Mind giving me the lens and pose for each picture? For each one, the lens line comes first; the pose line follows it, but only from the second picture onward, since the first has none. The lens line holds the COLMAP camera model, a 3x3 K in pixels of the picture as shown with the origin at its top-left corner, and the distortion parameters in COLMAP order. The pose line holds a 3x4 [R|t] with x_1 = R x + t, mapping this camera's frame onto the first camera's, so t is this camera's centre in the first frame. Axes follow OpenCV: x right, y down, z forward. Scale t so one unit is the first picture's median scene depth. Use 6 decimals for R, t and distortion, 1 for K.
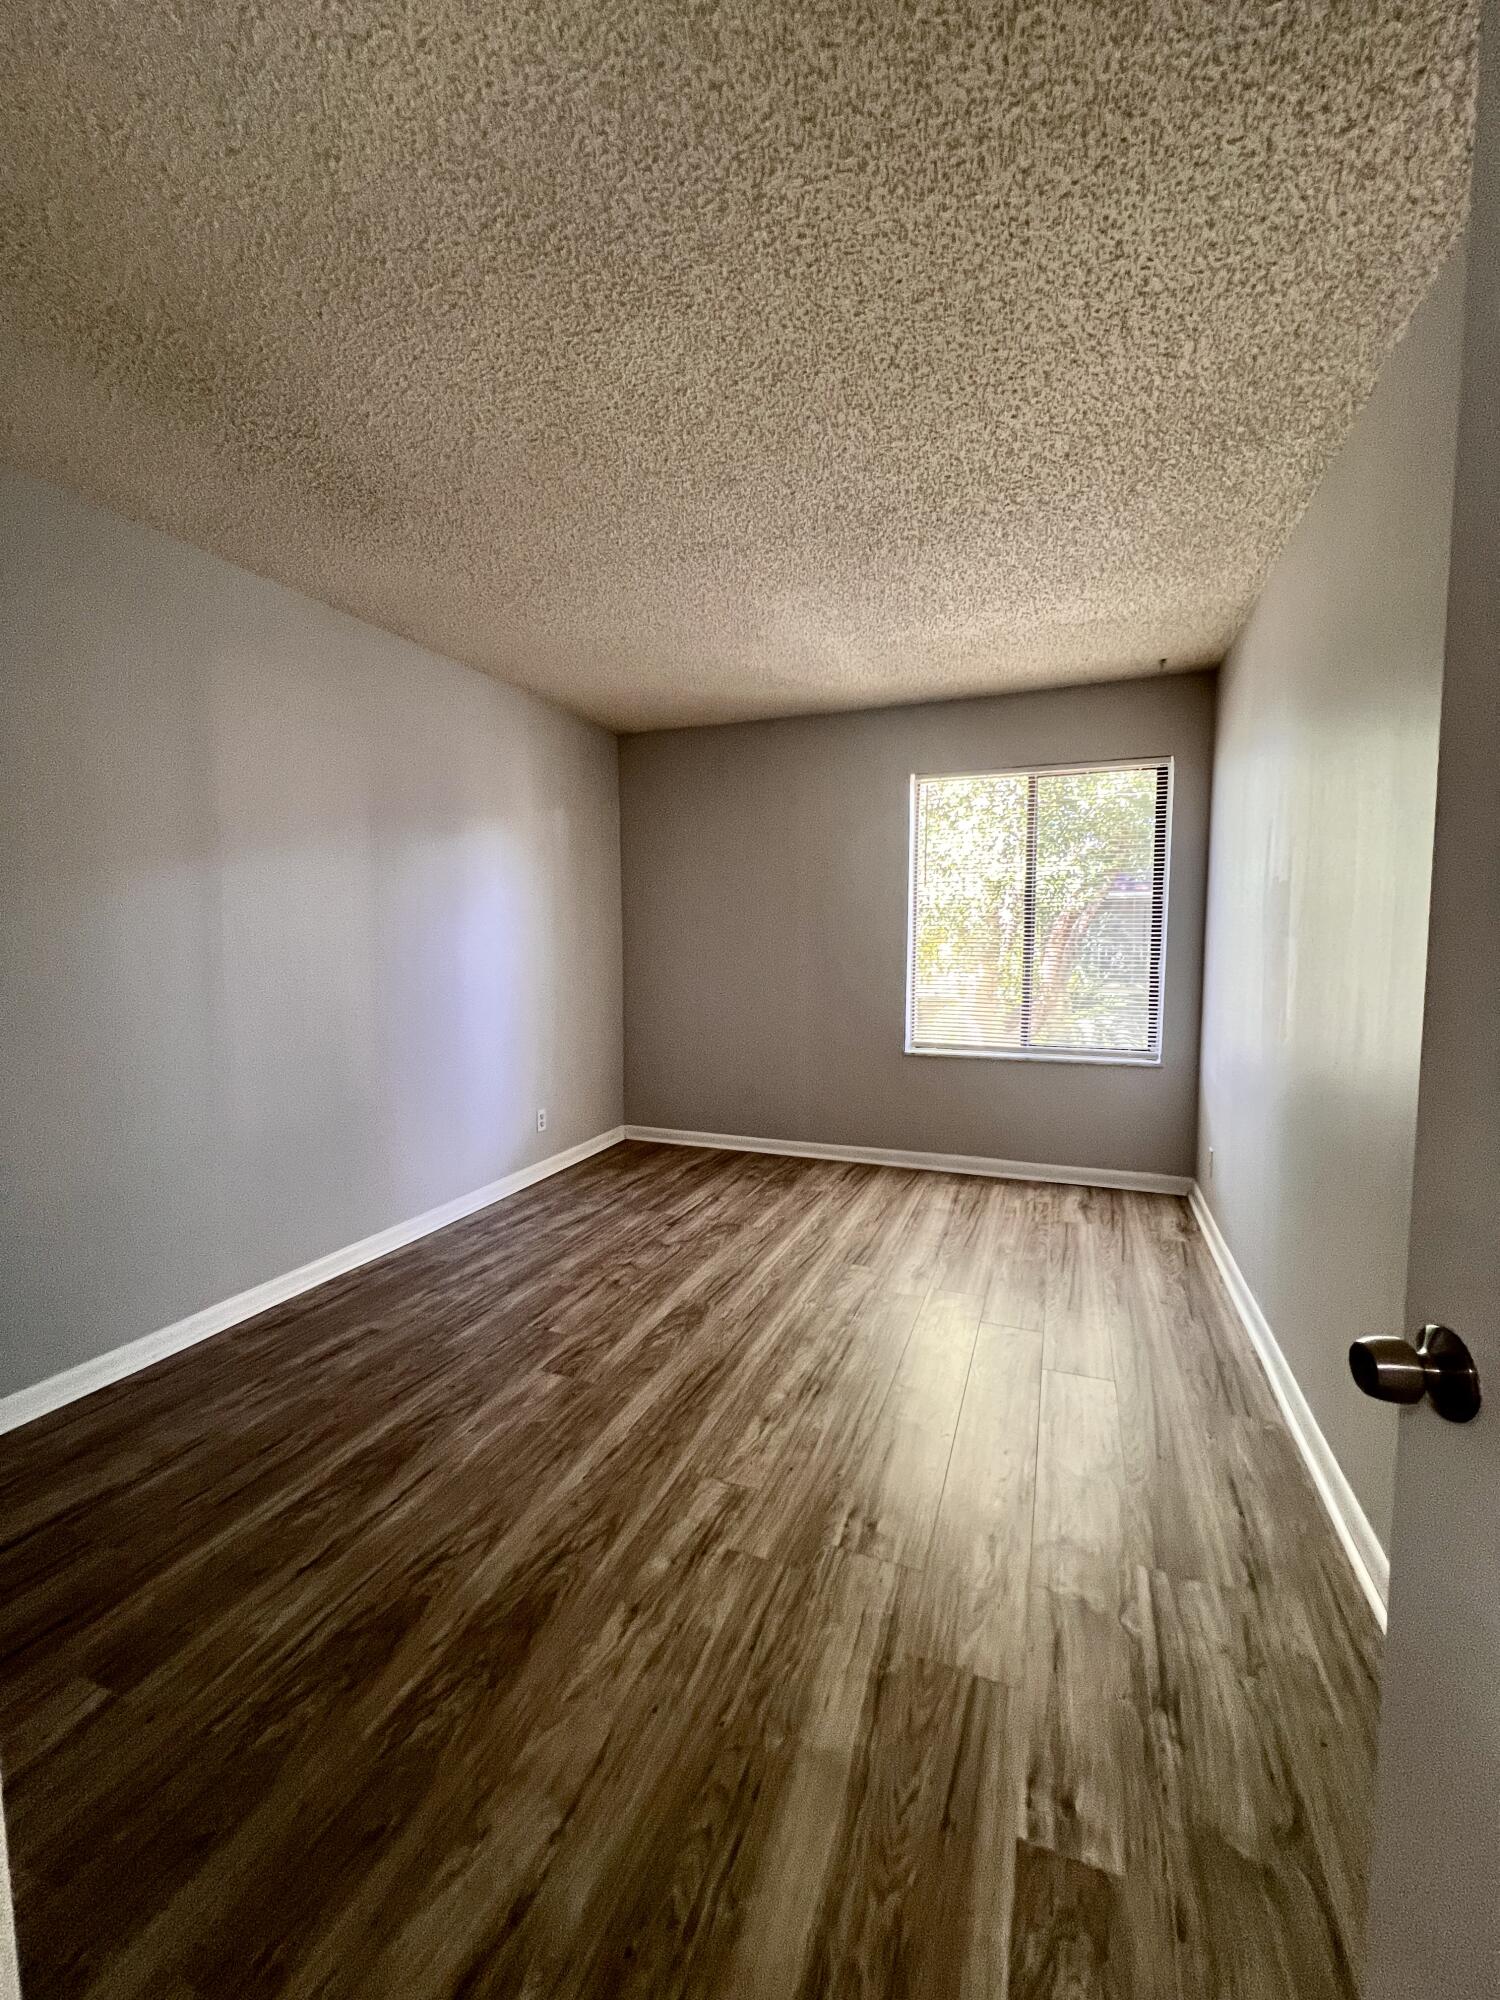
lens RADIAL K [[796.1, 0, 759.0], [0, 796.1, 1003.4], [0, 0, 1]] dist [0.001448, -0.000293]
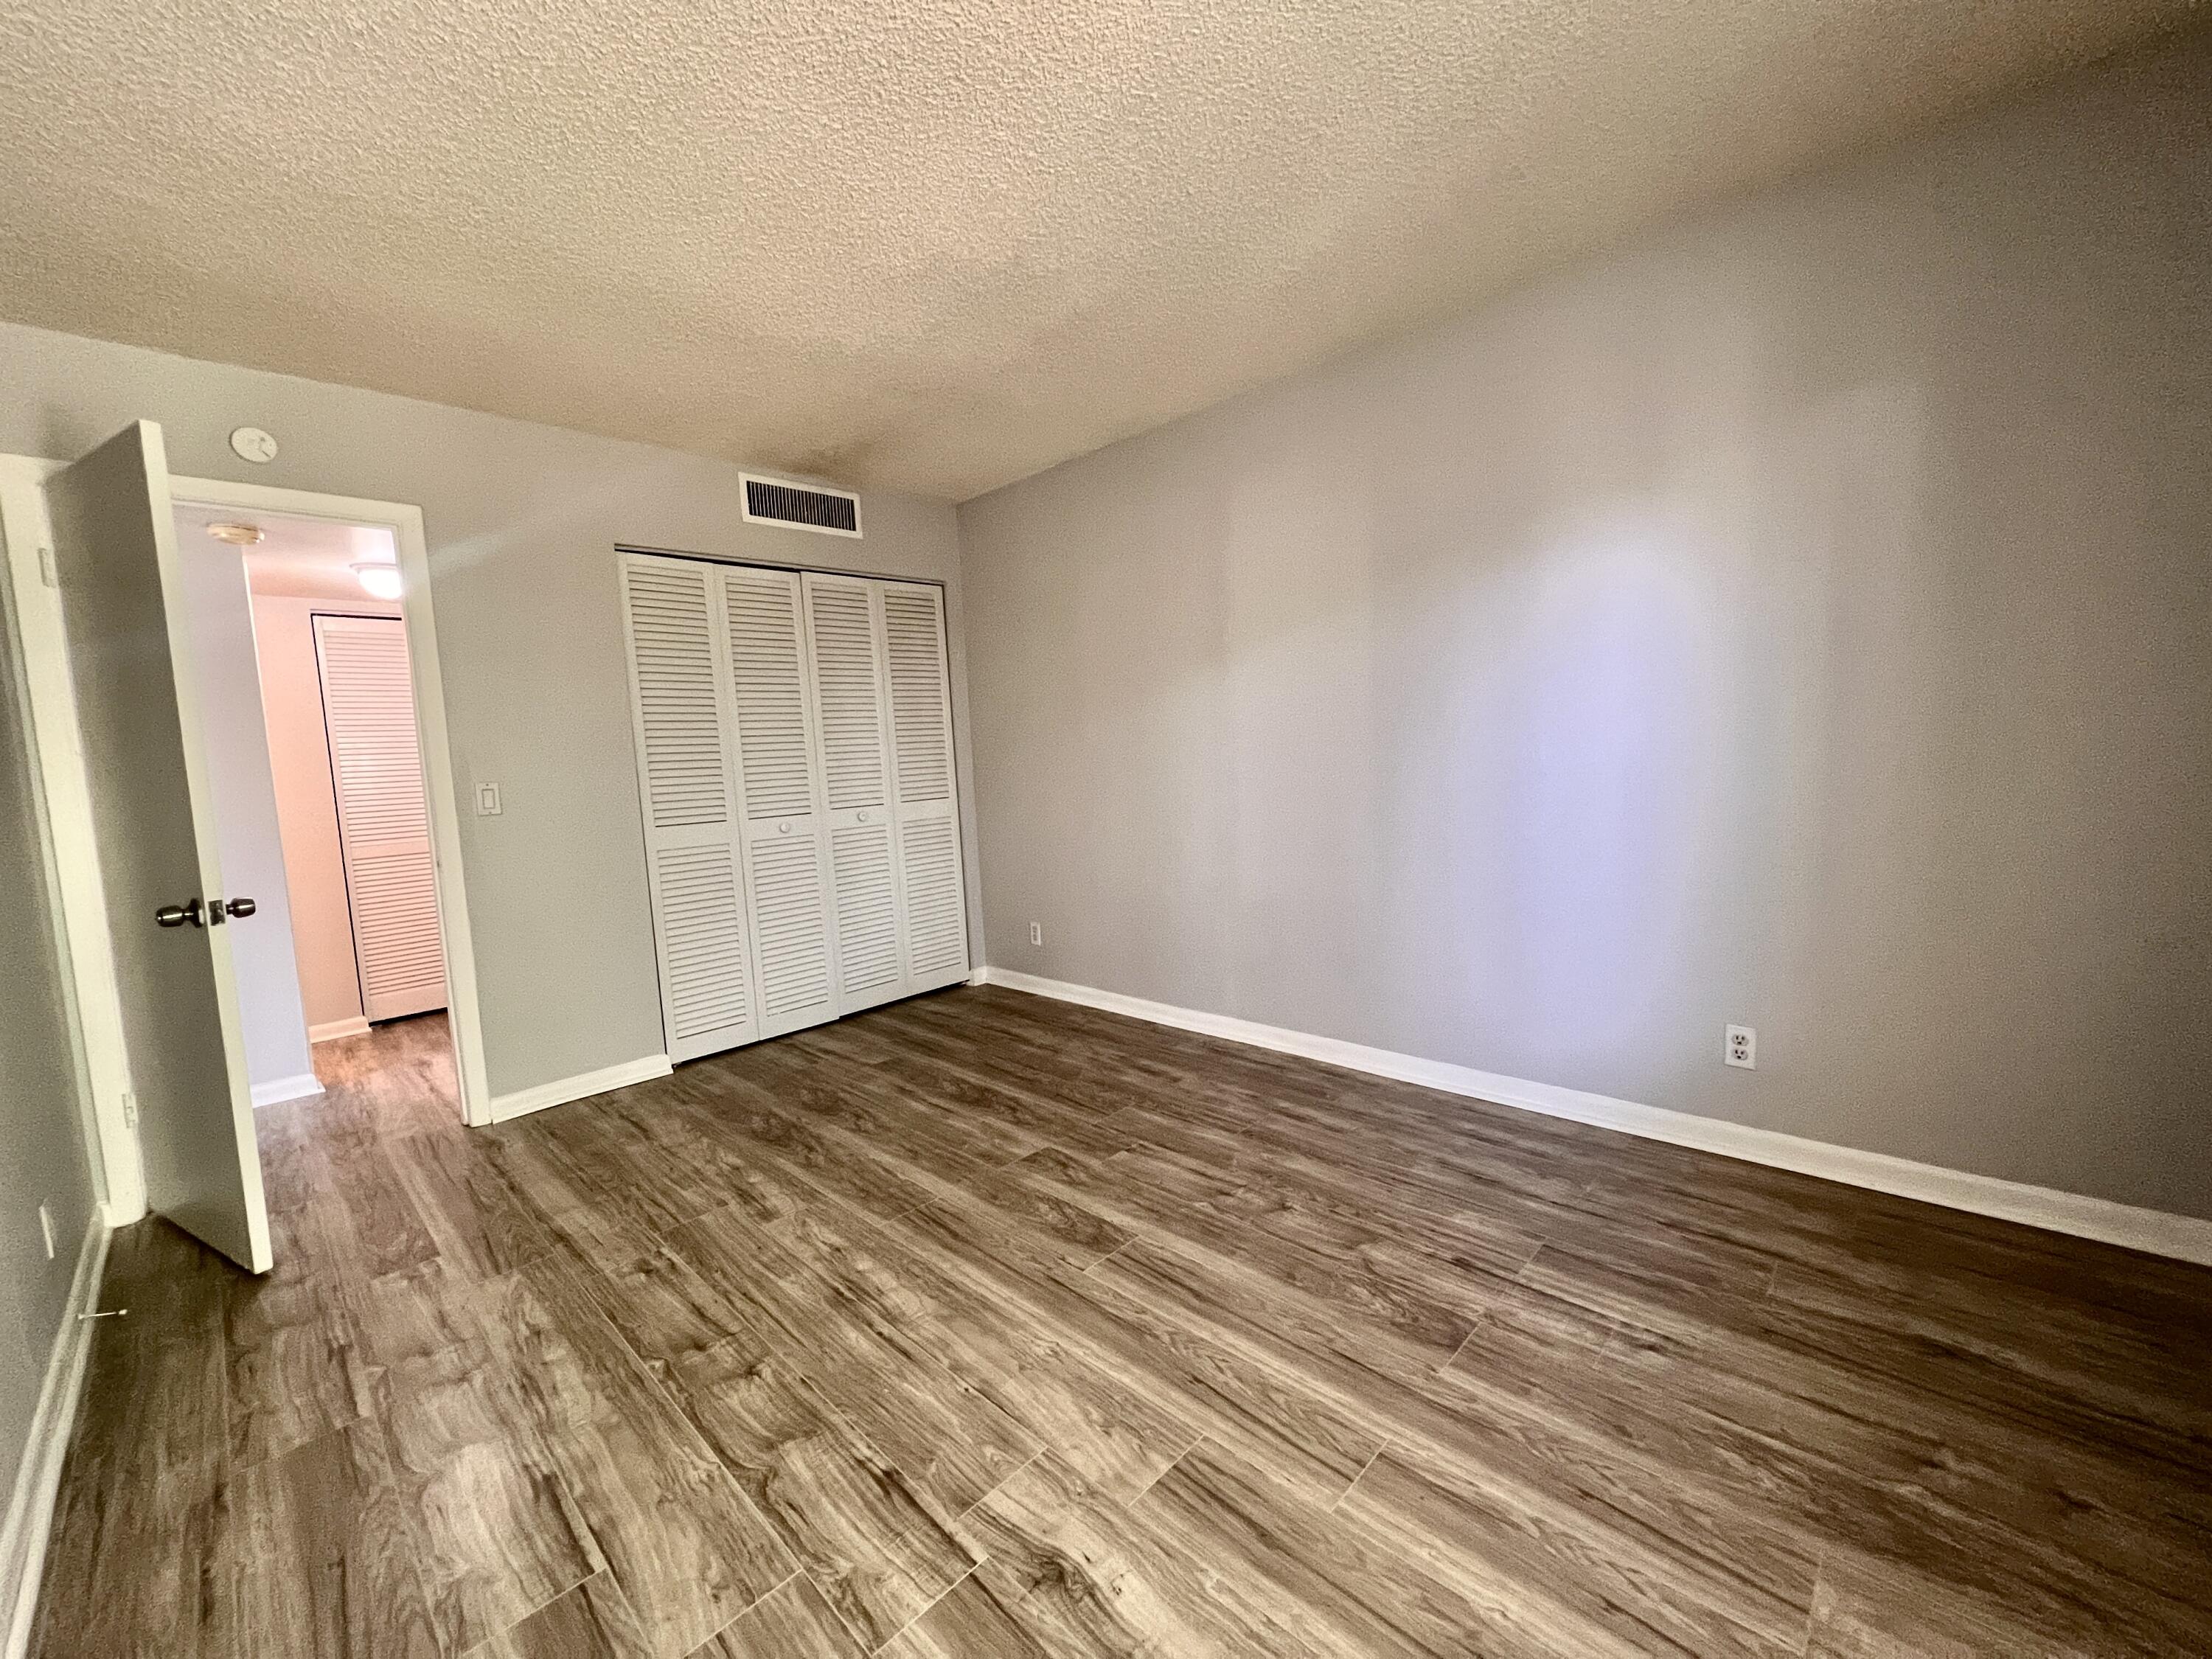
lens RADIAL K [[880.5, 0, 1122.6], [0, 880.5, 823.1], [0, 0, 1]] dist [0.001448, -0.000293]
pose [[-0.381837, 0.099136, -0.918898, 0.629842], [-0.026340, 0.992660, 0.118039, -0.089430], [0.923854, 0.069276, -0.376423, 1.330536]]
